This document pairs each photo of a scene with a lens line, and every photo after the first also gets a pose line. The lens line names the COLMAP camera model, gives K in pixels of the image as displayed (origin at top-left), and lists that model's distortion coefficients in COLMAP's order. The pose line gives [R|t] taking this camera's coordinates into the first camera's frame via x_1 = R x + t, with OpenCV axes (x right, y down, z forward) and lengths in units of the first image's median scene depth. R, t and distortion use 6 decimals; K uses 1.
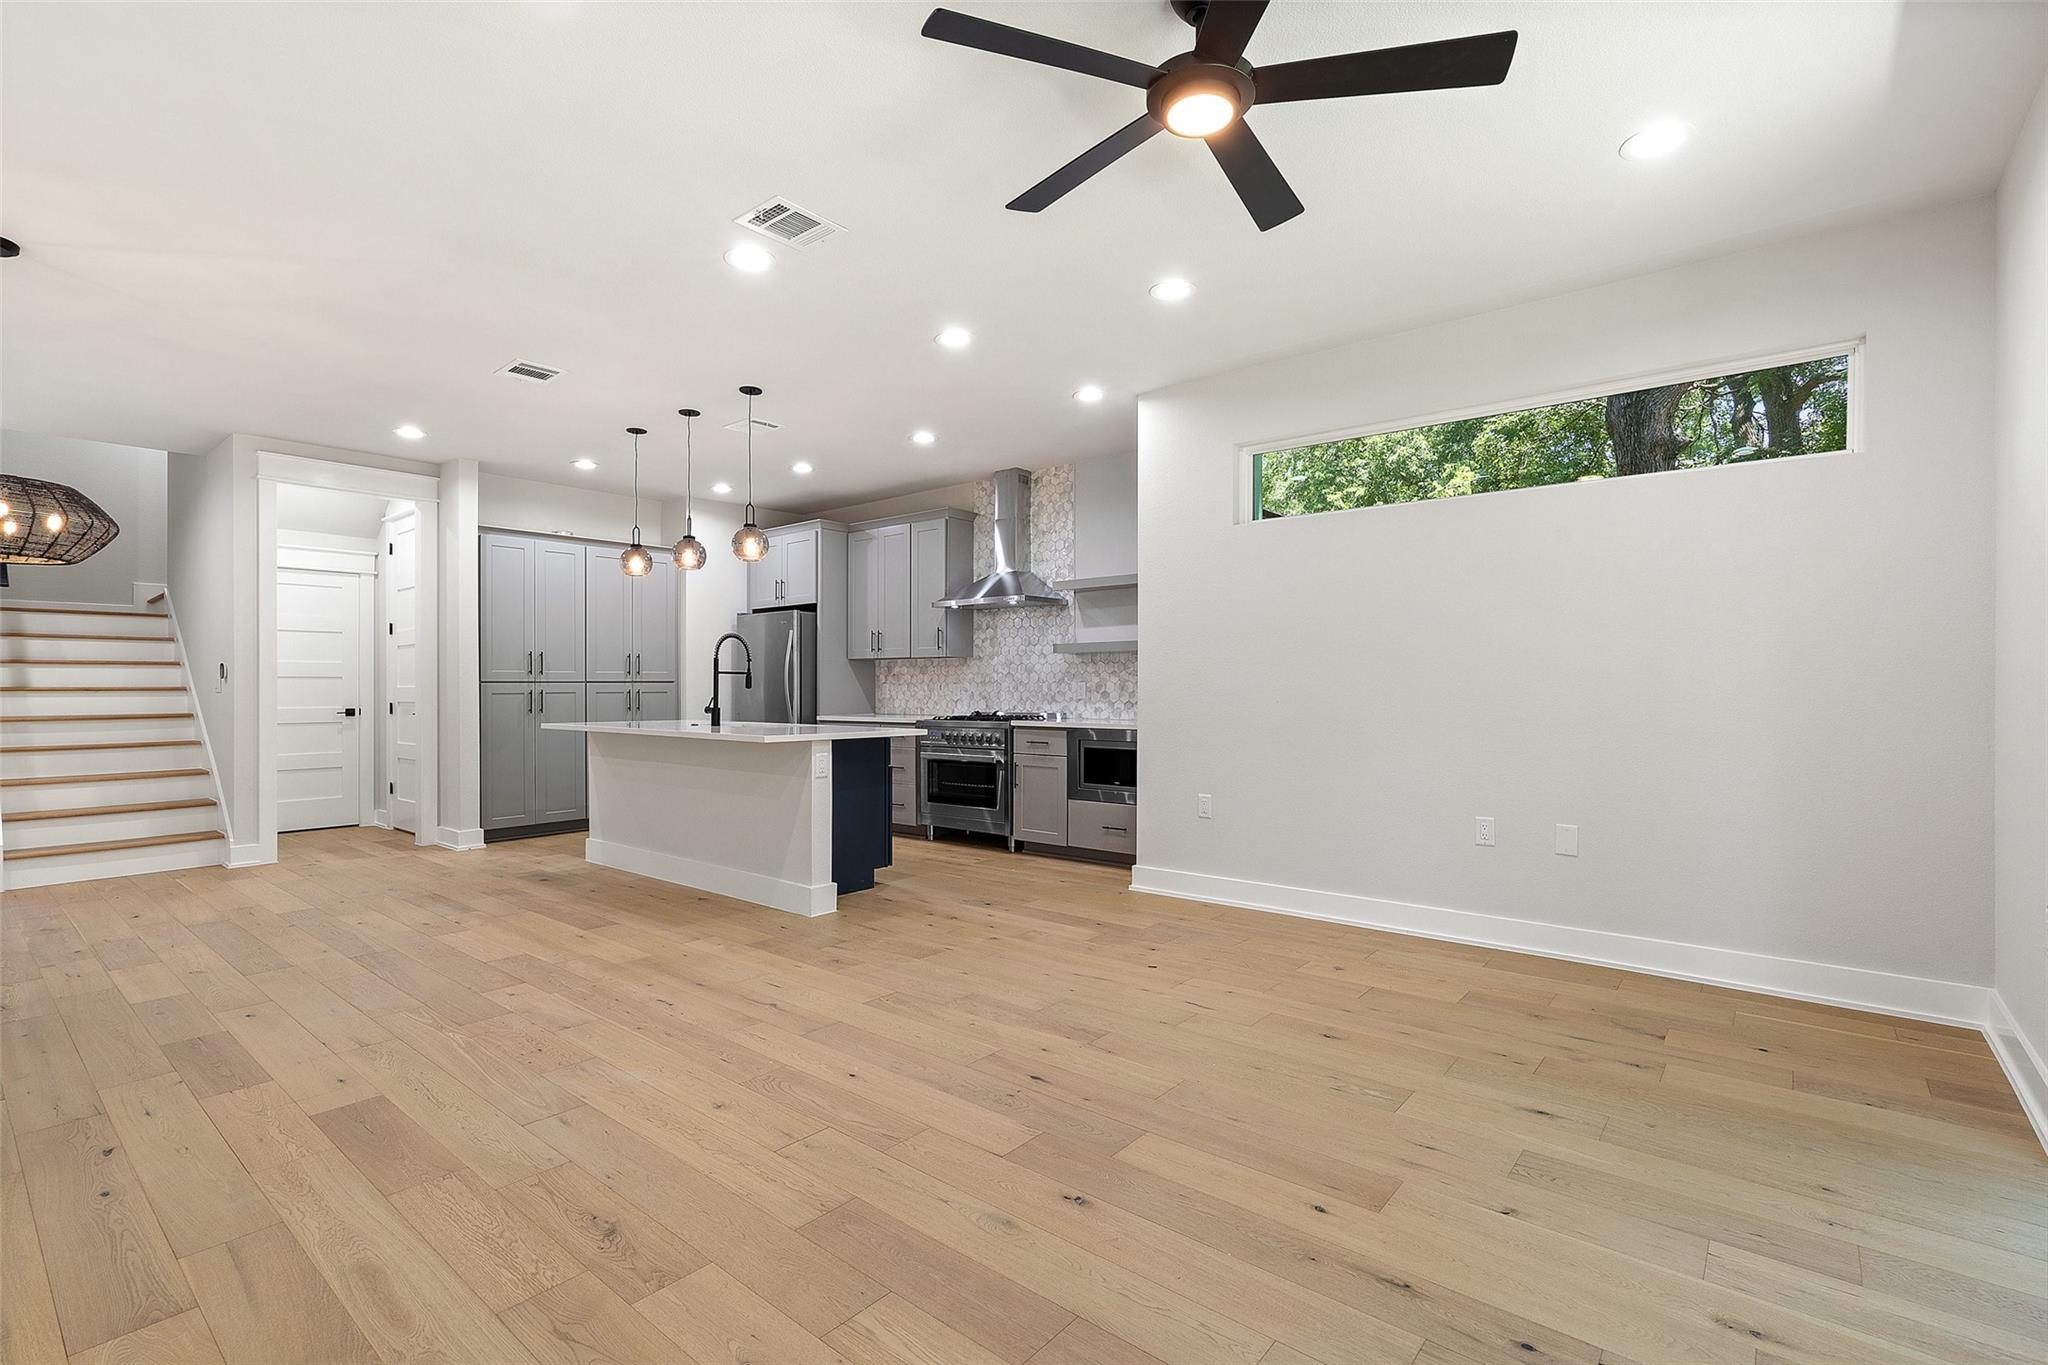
lens RADIAL K [[935.4, 0, 1015.2], [0, 935.4, 679.0], [0, 0, 1]] dist [-0.000614, 0.000575]
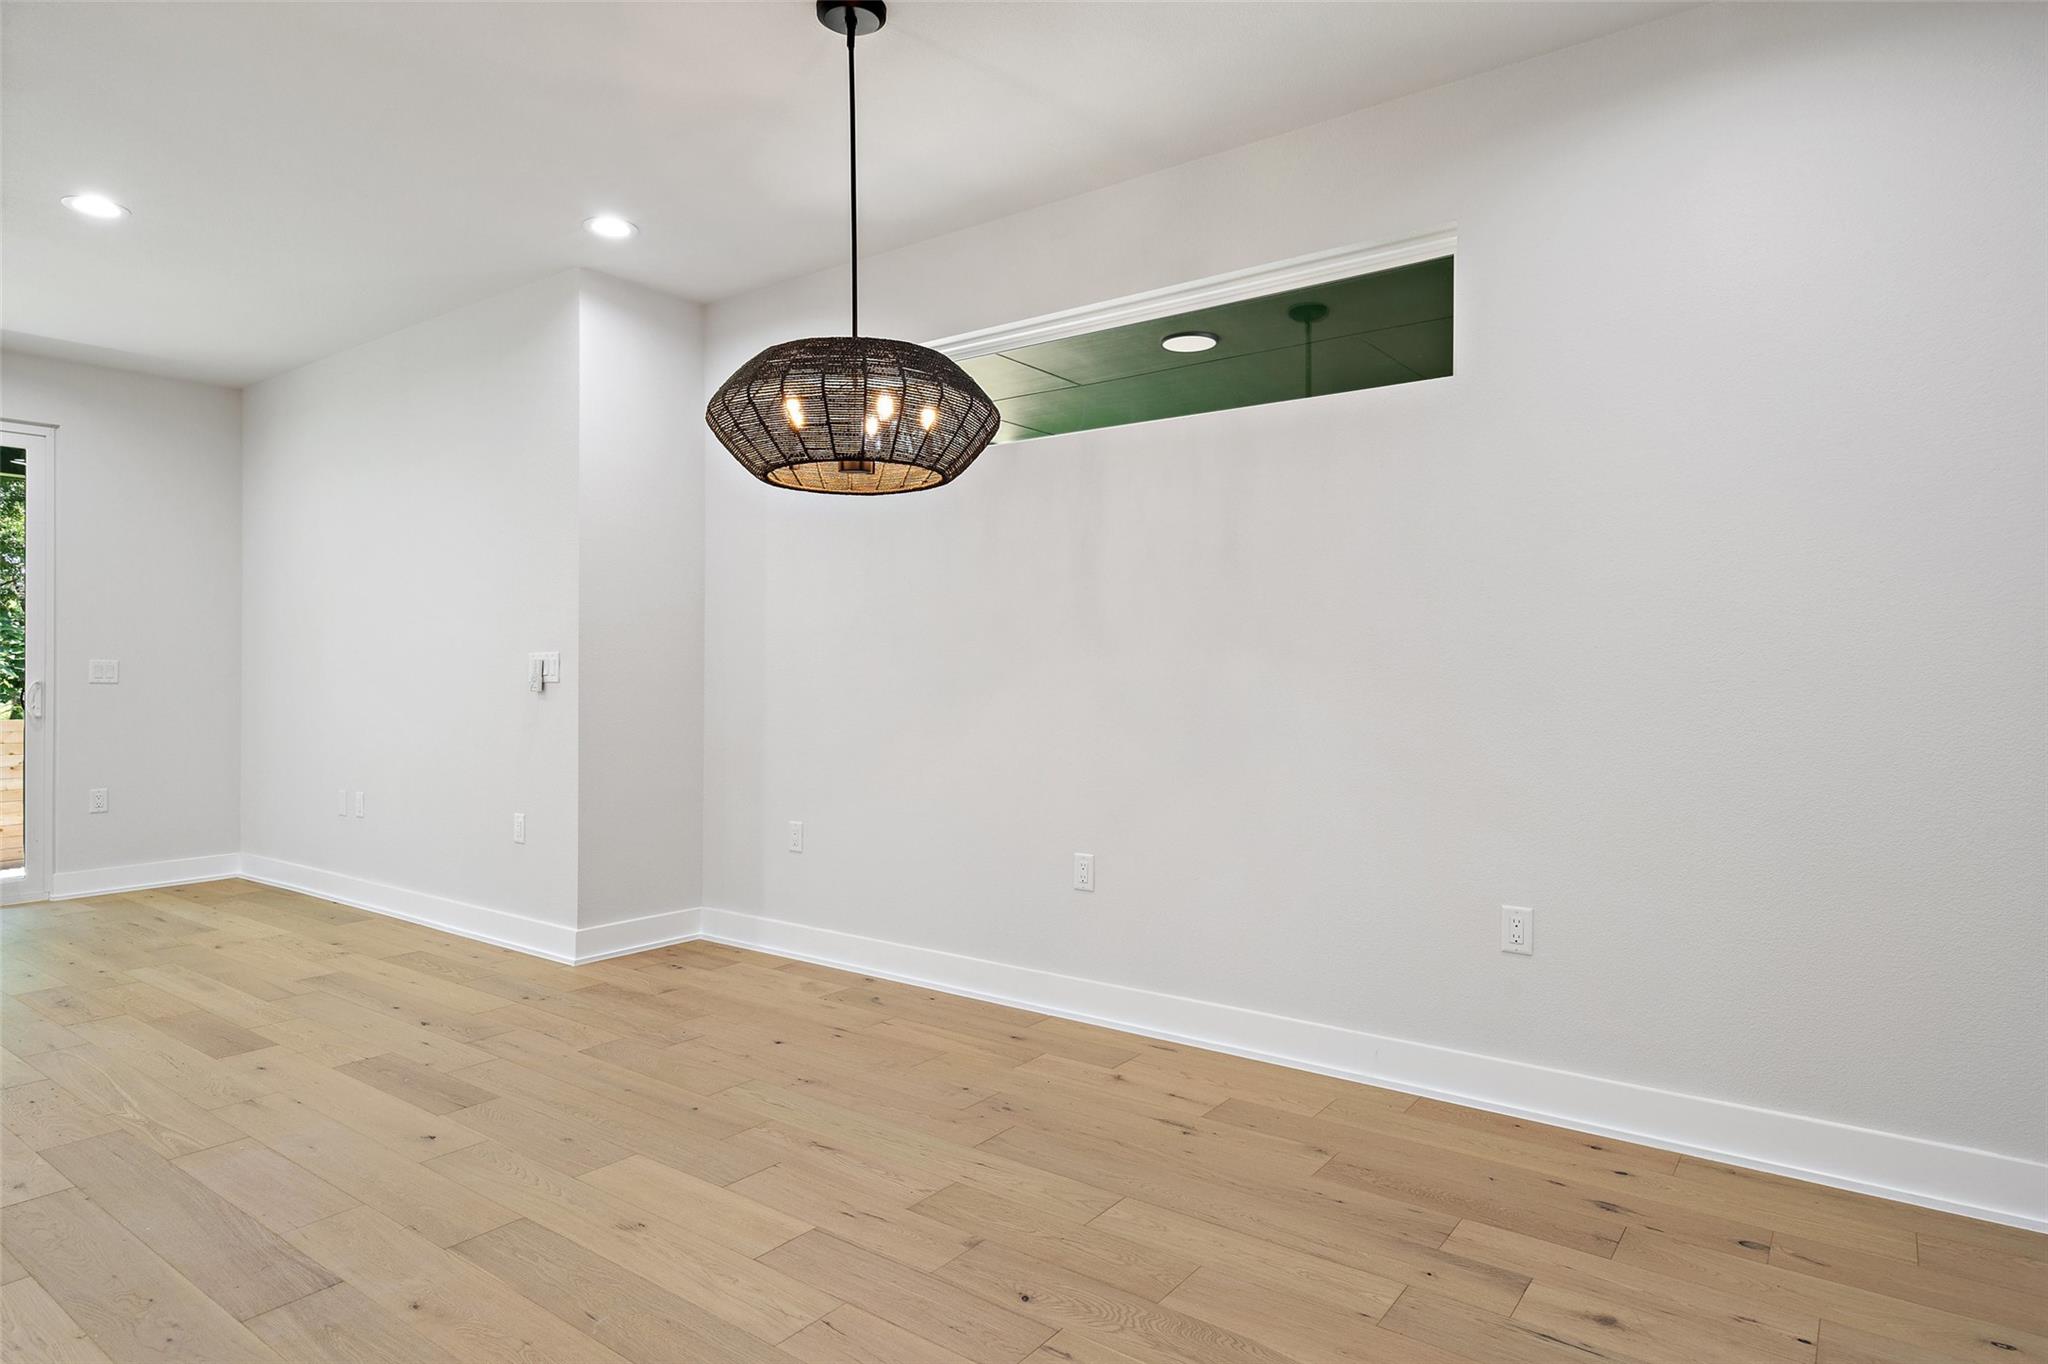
lens RADIAL K [[1113.7, 0, 1013.7], [0, 1113.7, 688.5], [0, 0, 1]] dist [0.003116, 0.000673]
pose [[-0.998091, 0.006845, -0.061376, -0.582480], [0.006772, 0.999976, 0.001390, 0.009415], [0.061384, 0.000972, -0.998114, 0.898767]]
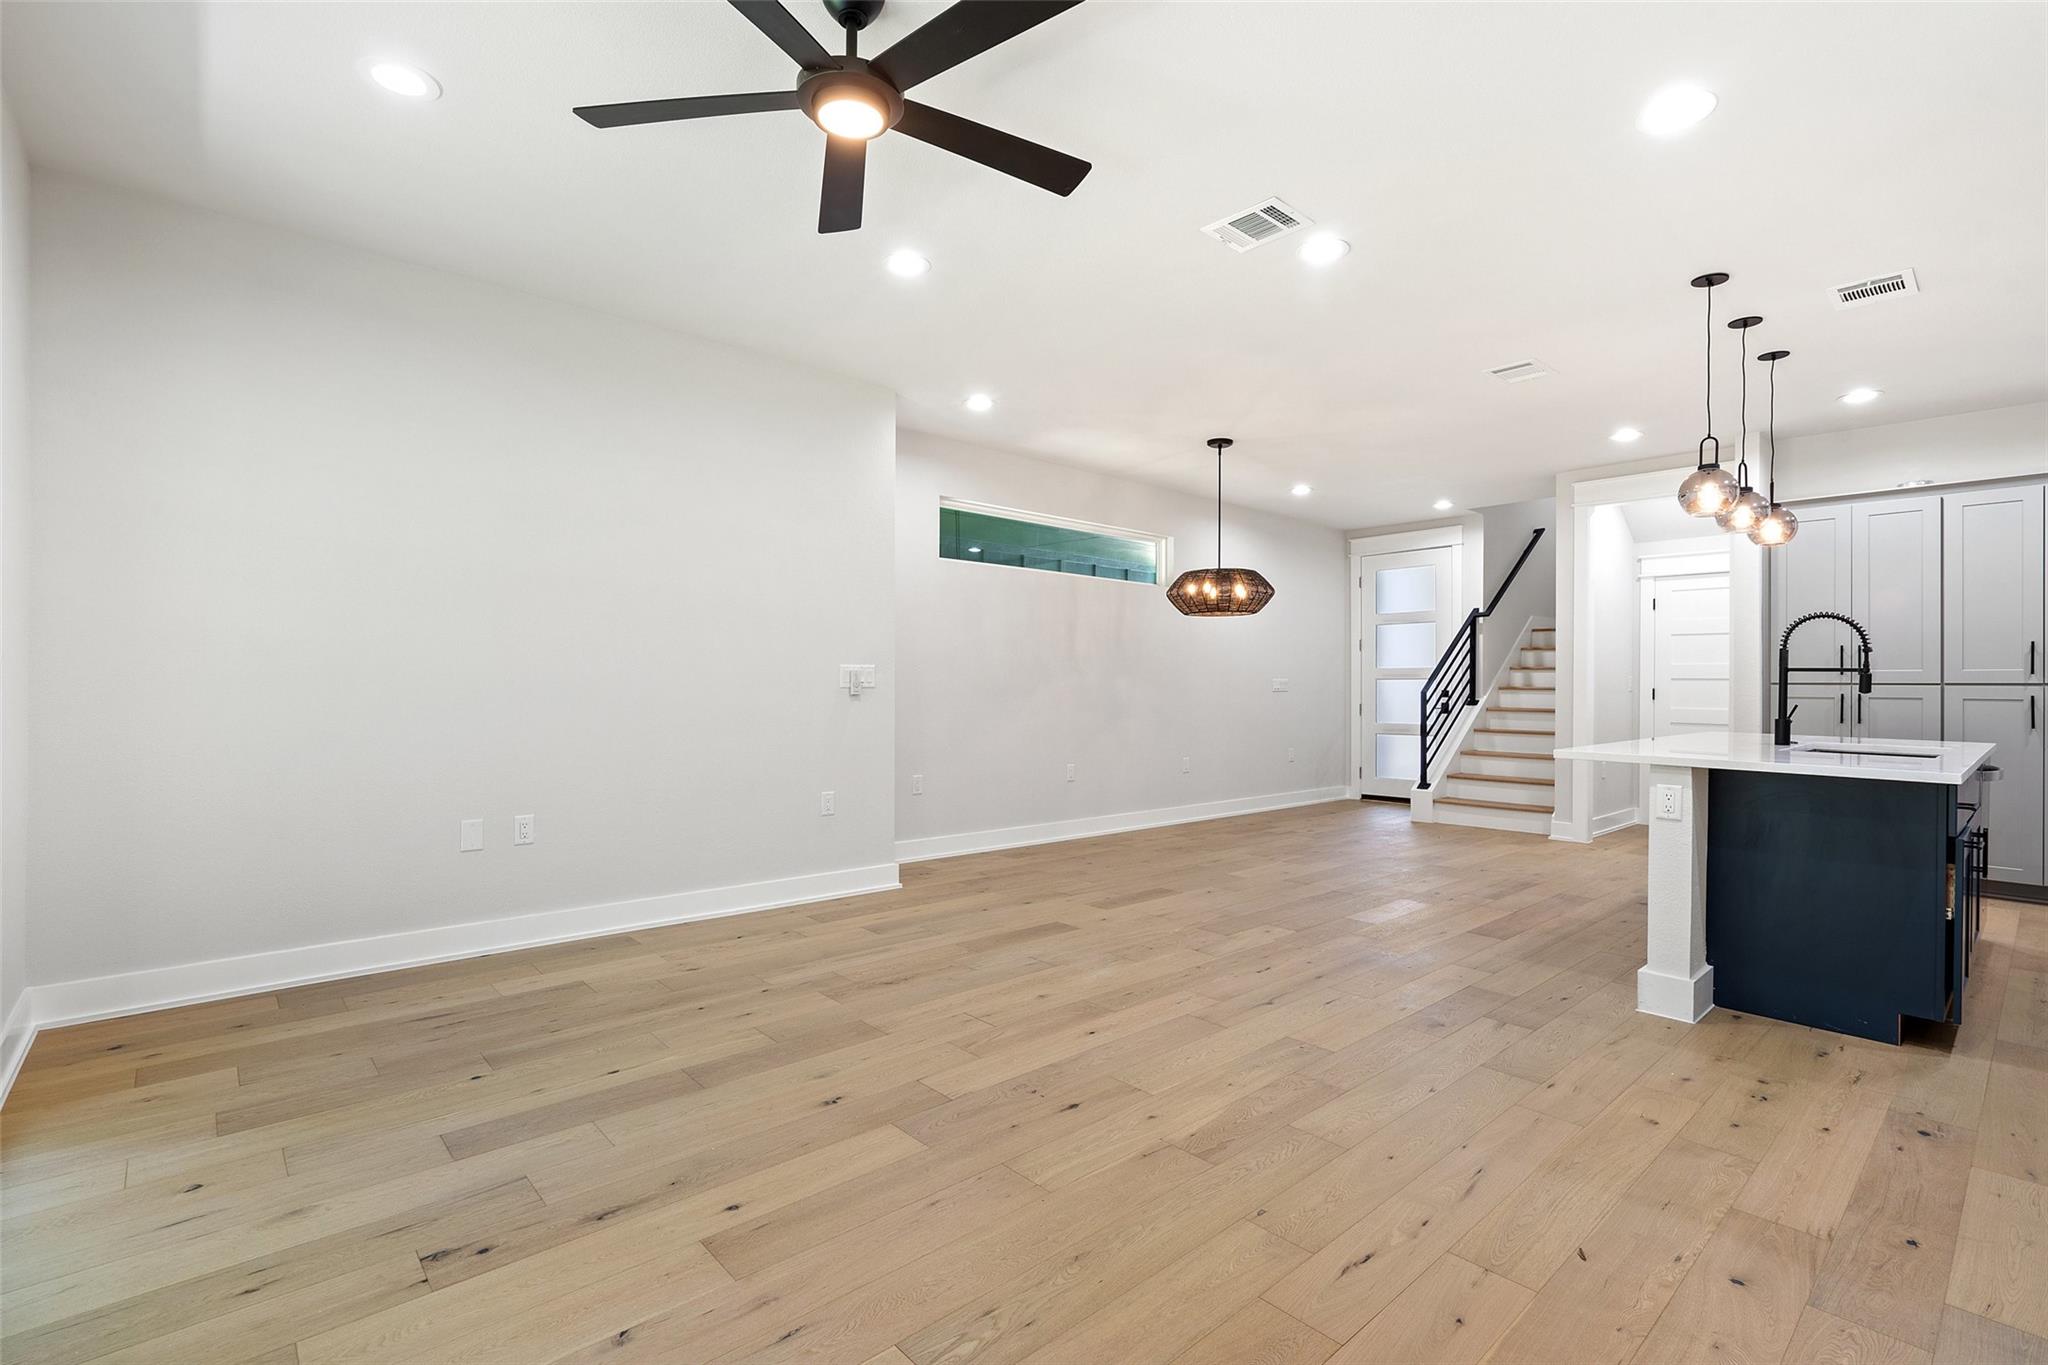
lens RADIAL K [[931.0, 0, 1020.8], [0, 931.0, 678.2], [0, 0, 1]] dist [-0.001707, 0.000292]
pose [[-0.141410, -0.005413, -0.989936, 0.381407], [0.000112, 0.999985, -0.005483, 0.002588], [0.989951, -0.000886, -0.141408, 0.435014]]
